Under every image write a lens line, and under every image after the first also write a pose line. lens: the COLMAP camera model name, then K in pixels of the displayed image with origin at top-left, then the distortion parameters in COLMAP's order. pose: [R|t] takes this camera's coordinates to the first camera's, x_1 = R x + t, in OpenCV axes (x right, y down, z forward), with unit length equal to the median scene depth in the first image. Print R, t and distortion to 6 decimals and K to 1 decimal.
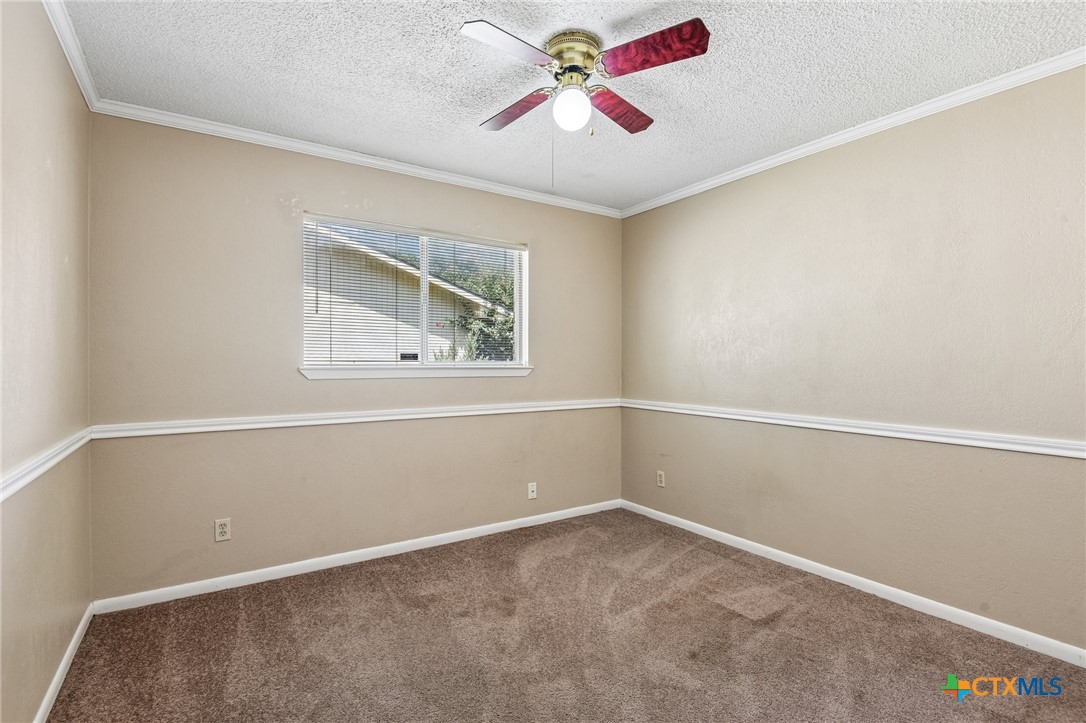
lens RADIAL K [[511.8, 0, 546.4], [0, 511.8, 360.3], [0, 0, 1]] dist [-0.000537, -0.010164]
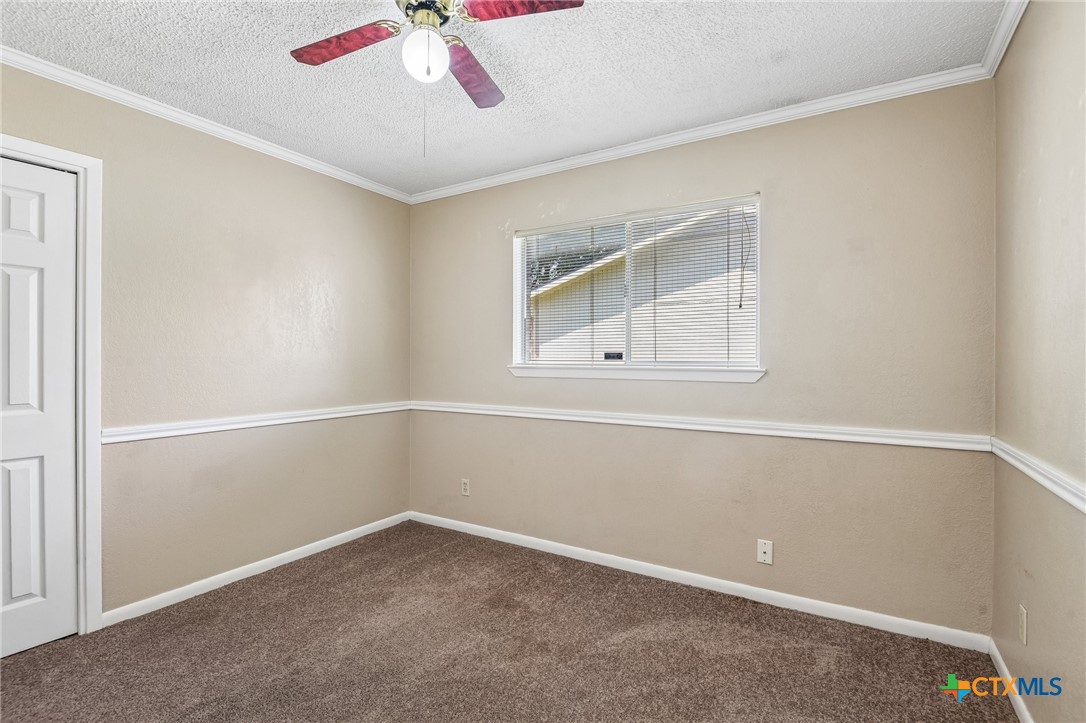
lens RADIAL K [[511.8, 0, 546.4], [0, 511.8, 360.3], [0, 0, 1]] dist [-0.000537, -0.010164]
pose [[0.411151, -0.000331, -0.911567, 0.567857], [-0.001522, 0.999998, -0.001049, 0.001736], [0.911566, 0.001819, 0.411149, 0.545257]]
